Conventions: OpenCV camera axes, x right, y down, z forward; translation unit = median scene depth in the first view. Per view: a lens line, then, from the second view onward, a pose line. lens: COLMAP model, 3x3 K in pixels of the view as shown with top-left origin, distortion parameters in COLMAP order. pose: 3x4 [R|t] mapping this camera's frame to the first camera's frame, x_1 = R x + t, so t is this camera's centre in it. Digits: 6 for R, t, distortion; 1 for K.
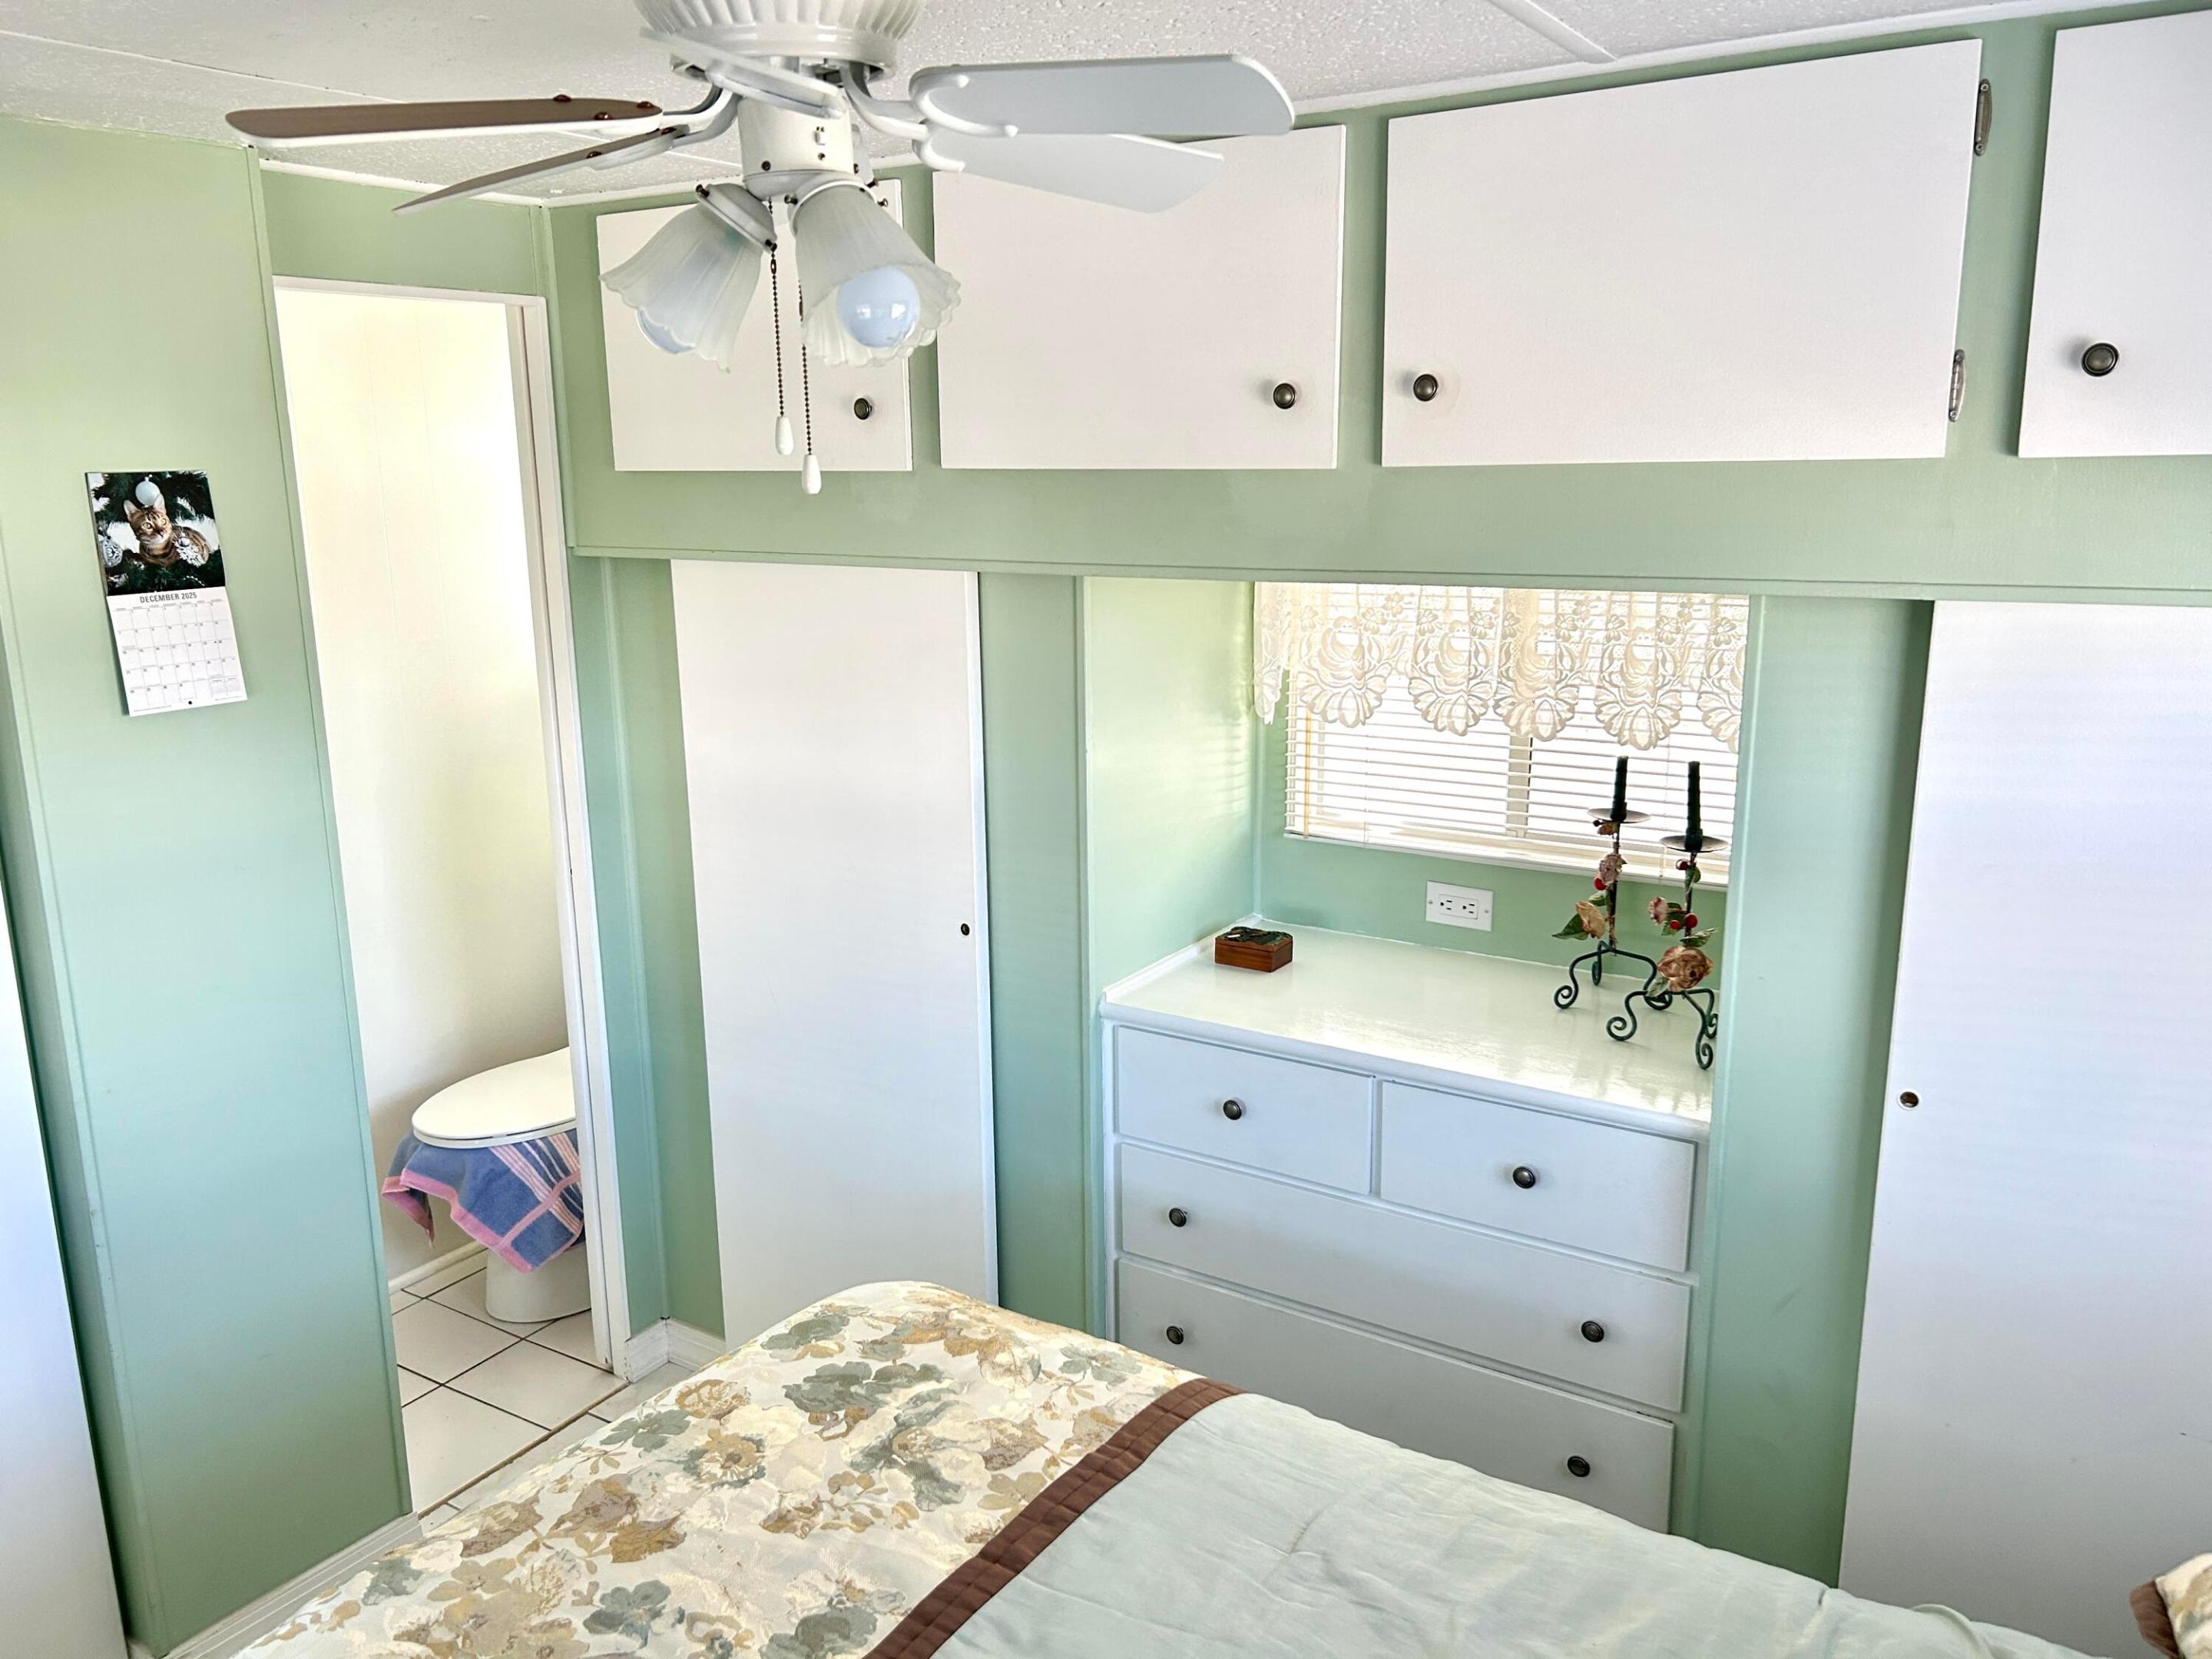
lens RADIAL K [[1641.3, 0, 1105.8], [0, 1641.3, 790.9], [0, 0, 1]] dist [0.102957, -0.271953]
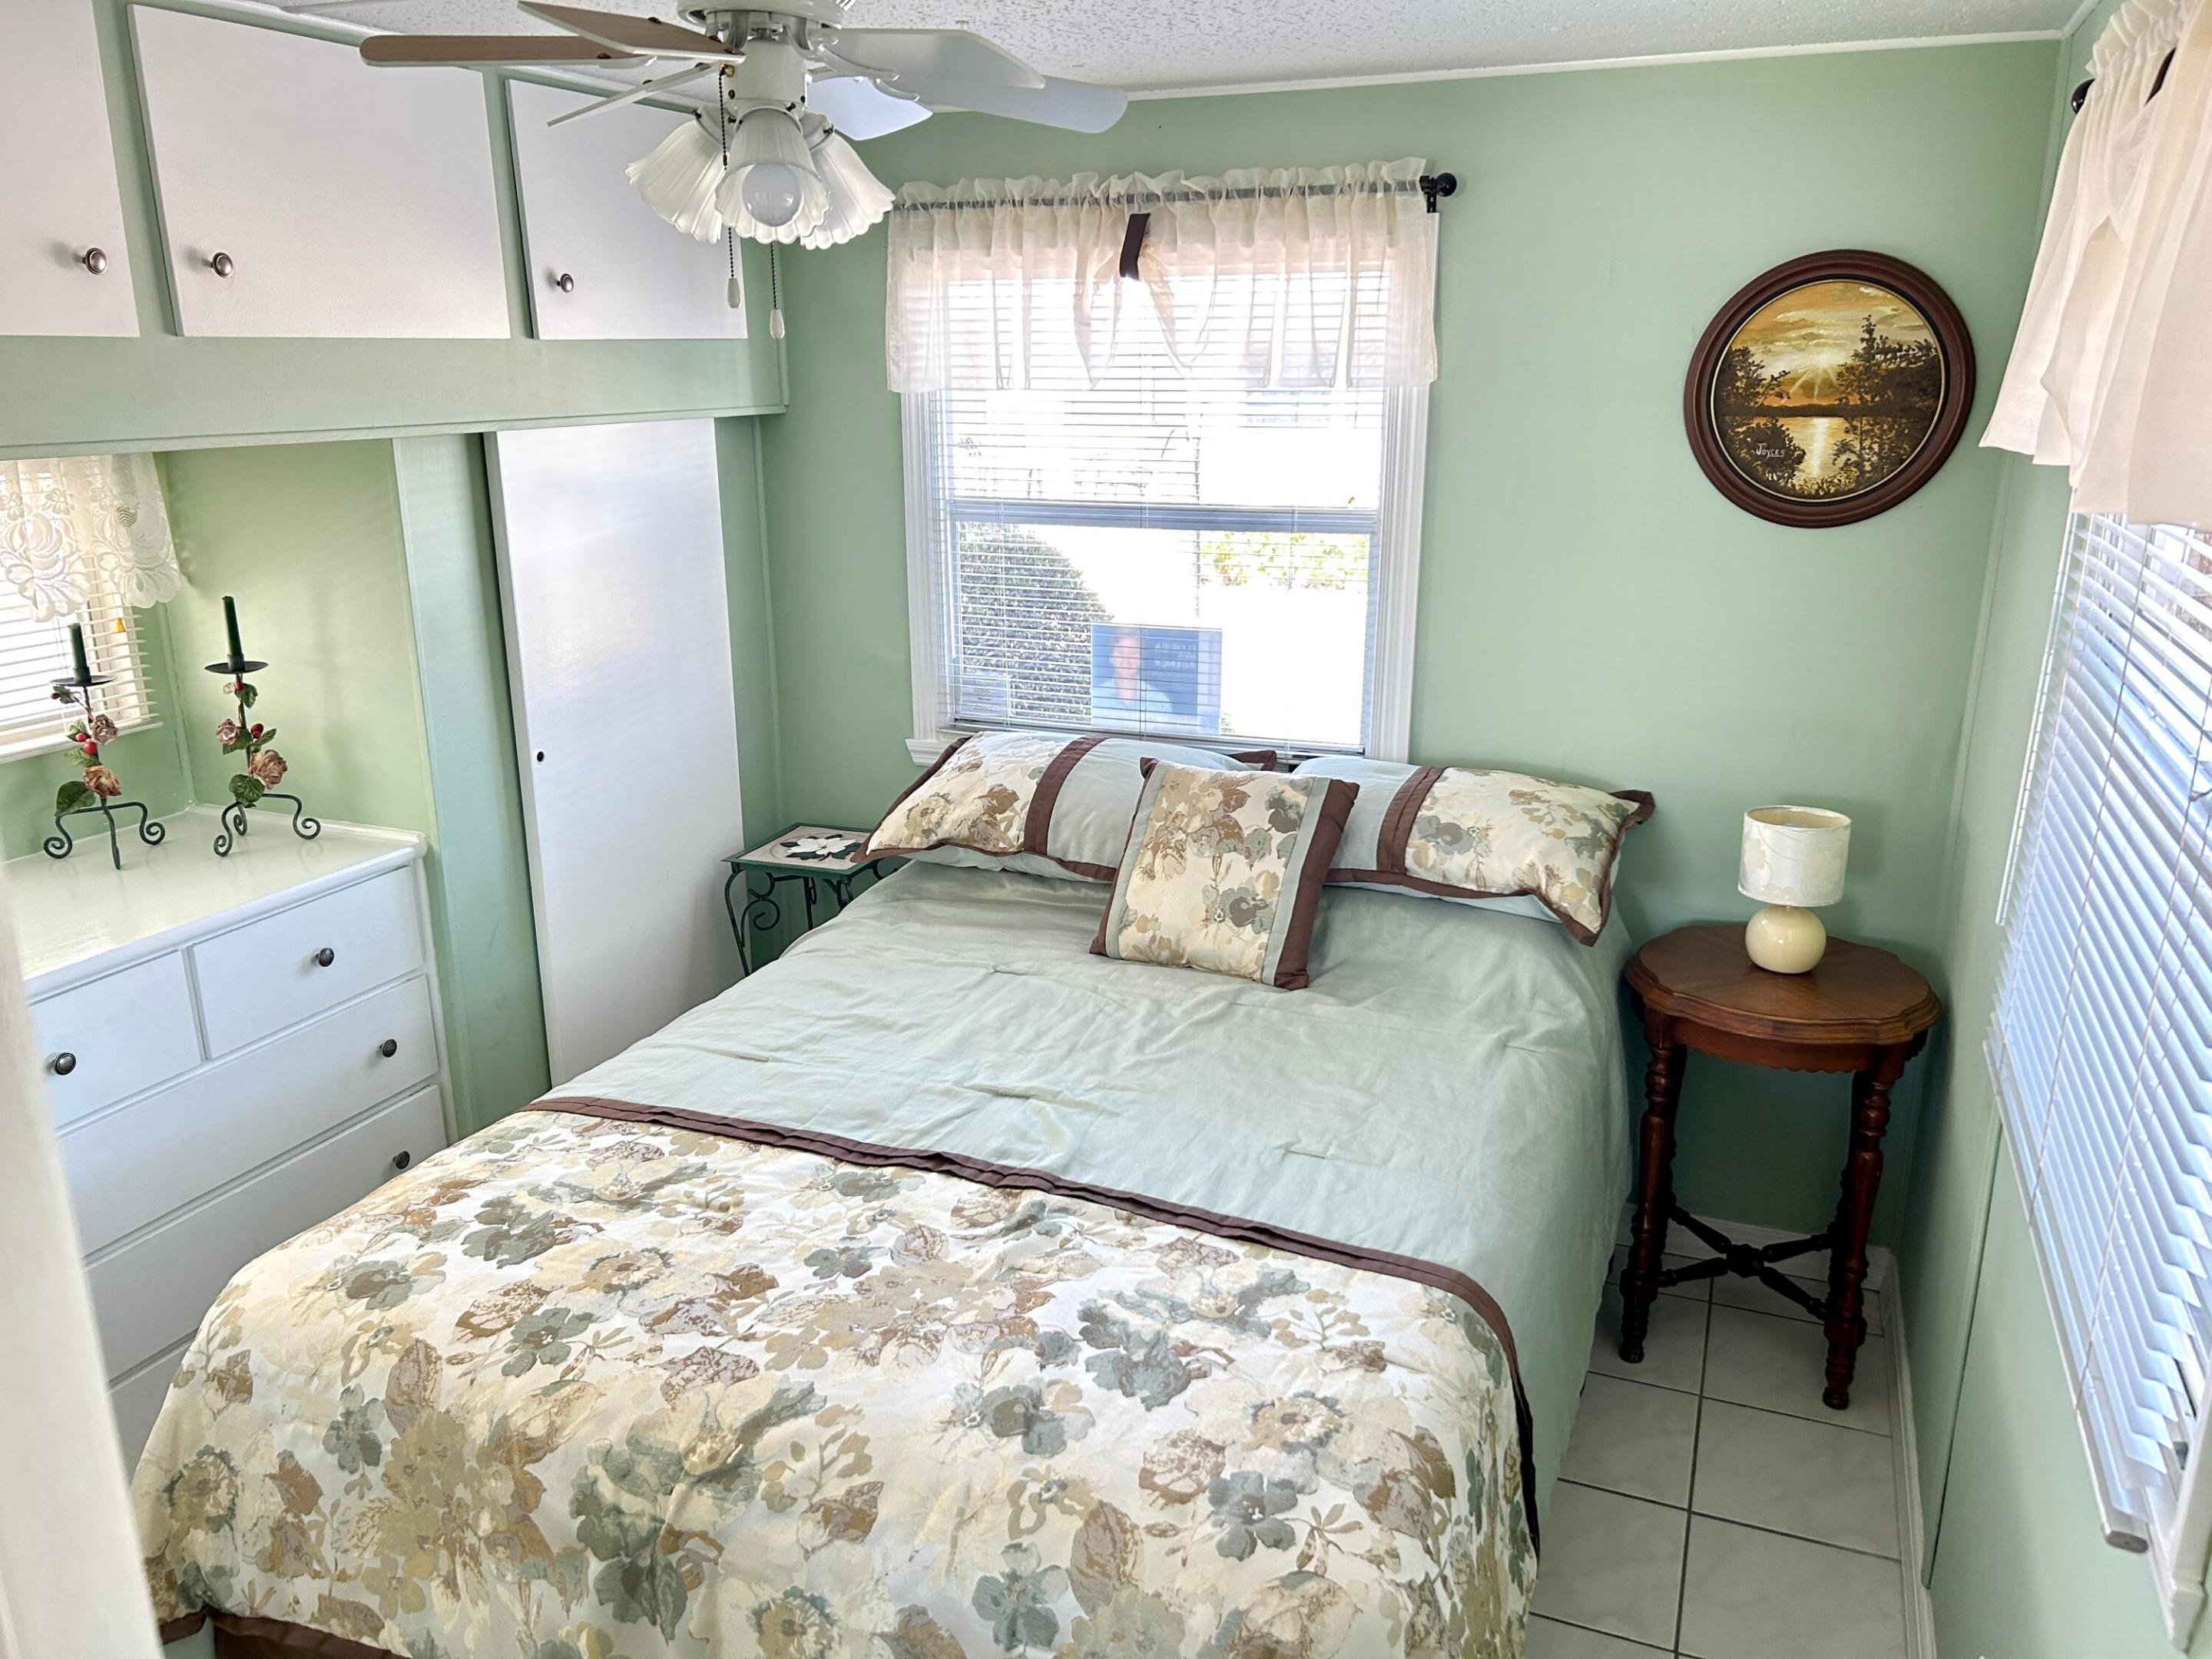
lens RADIAL K [[1652.1, 0, 1117.0], [0, 1652.1, 824.2], [0, 0, 1]] dist [0.047578, -0.052423]
pose [[-0.188088, -0.259460, 0.947261, -1.107836], [0.193586, 0.935760, 0.294749, -0.112742], [-0.962885, 0.238815, -0.125777, 0.676514]]
